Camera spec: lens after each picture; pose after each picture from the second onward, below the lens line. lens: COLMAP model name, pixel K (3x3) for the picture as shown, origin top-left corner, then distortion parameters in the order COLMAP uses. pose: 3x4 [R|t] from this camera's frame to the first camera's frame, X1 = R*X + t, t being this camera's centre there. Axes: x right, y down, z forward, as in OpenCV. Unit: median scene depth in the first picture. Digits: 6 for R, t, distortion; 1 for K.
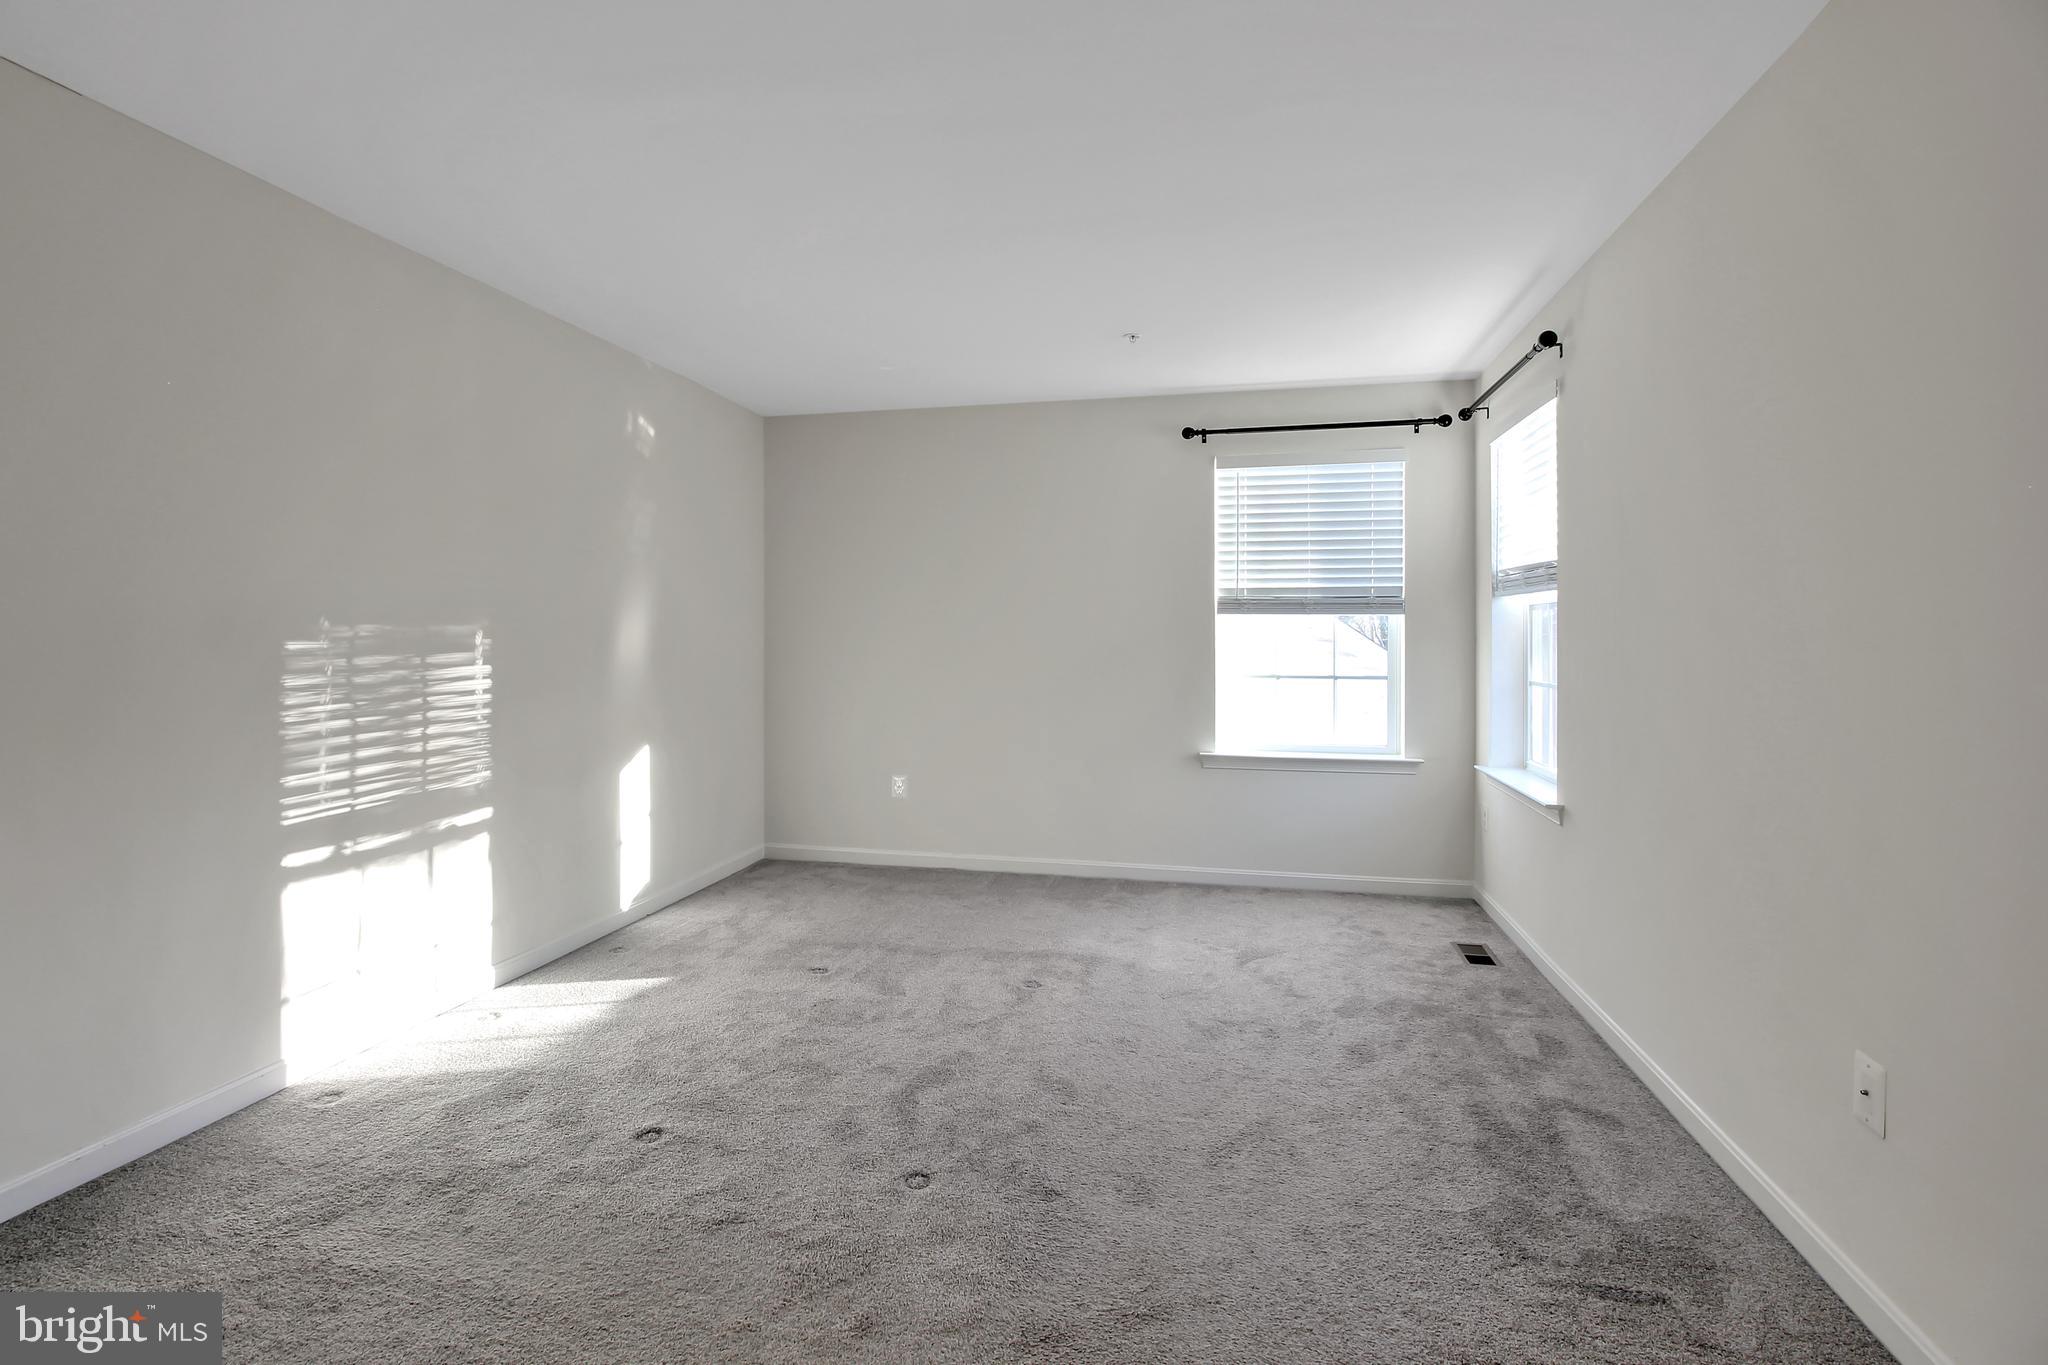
lens RADIAL K [[962.1, 0, 992.3], [0, 962.1, 651.8], [0, 0, 1]] dist [-0.019763, -0.000519]
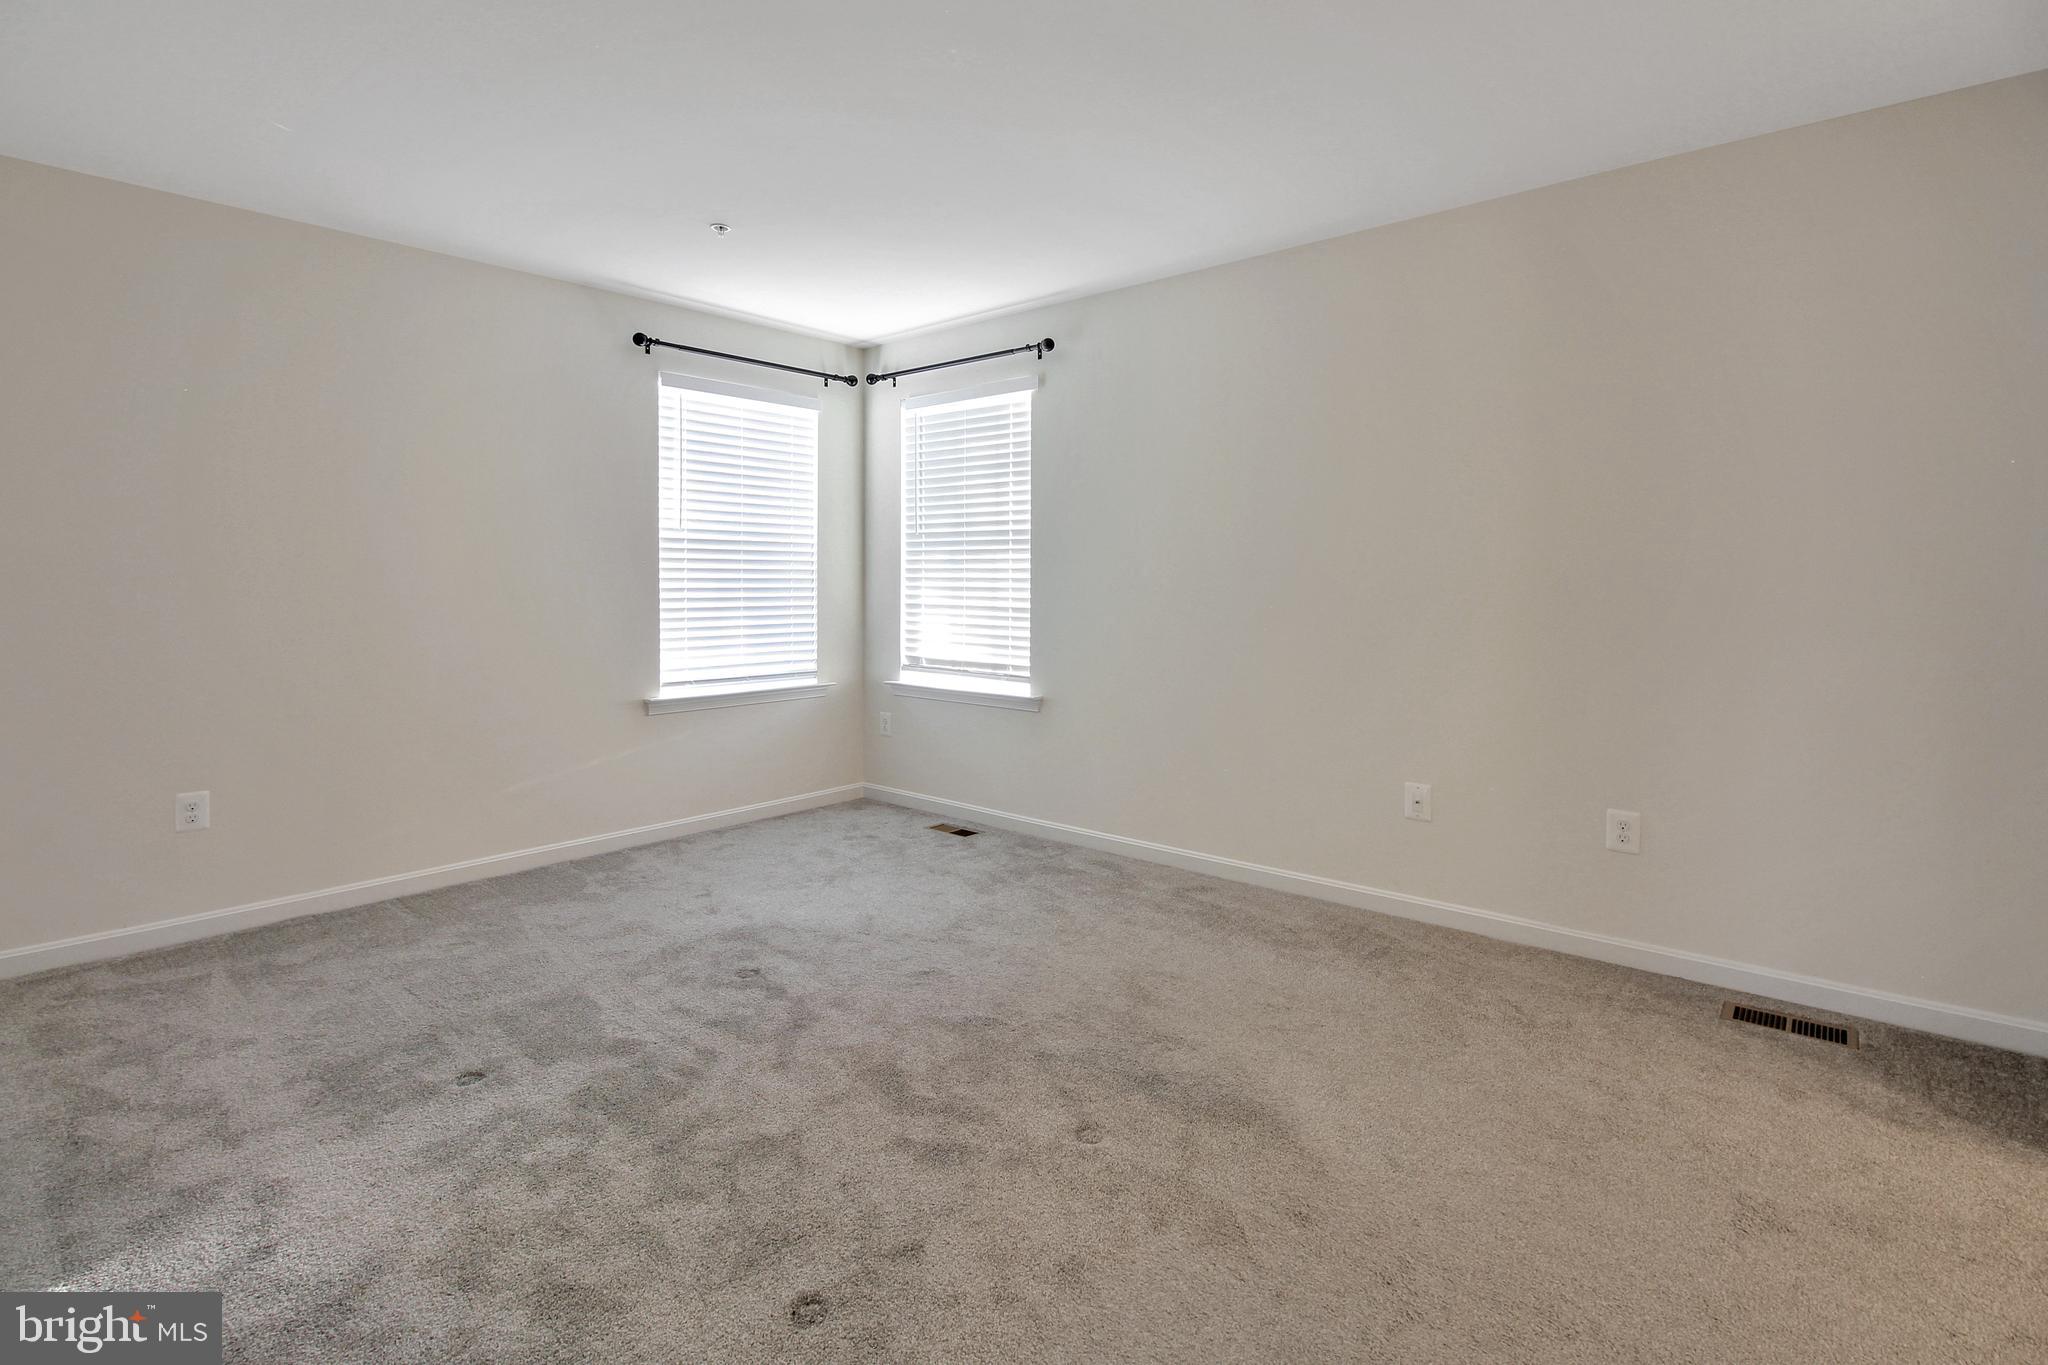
lens RADIAL K [[954.6, 0, 1012.1], [0, 954.6, 629.9], [0, 0, 1]] dist [-0.001198, -0.012086]
pose [[0.475597, -0.043680, 0.878578, -0.572197], [0.013811, 0.999014, 0.042191, 0.009092], [-0.879555, -0.007931, 0.475731, 0.387638]]
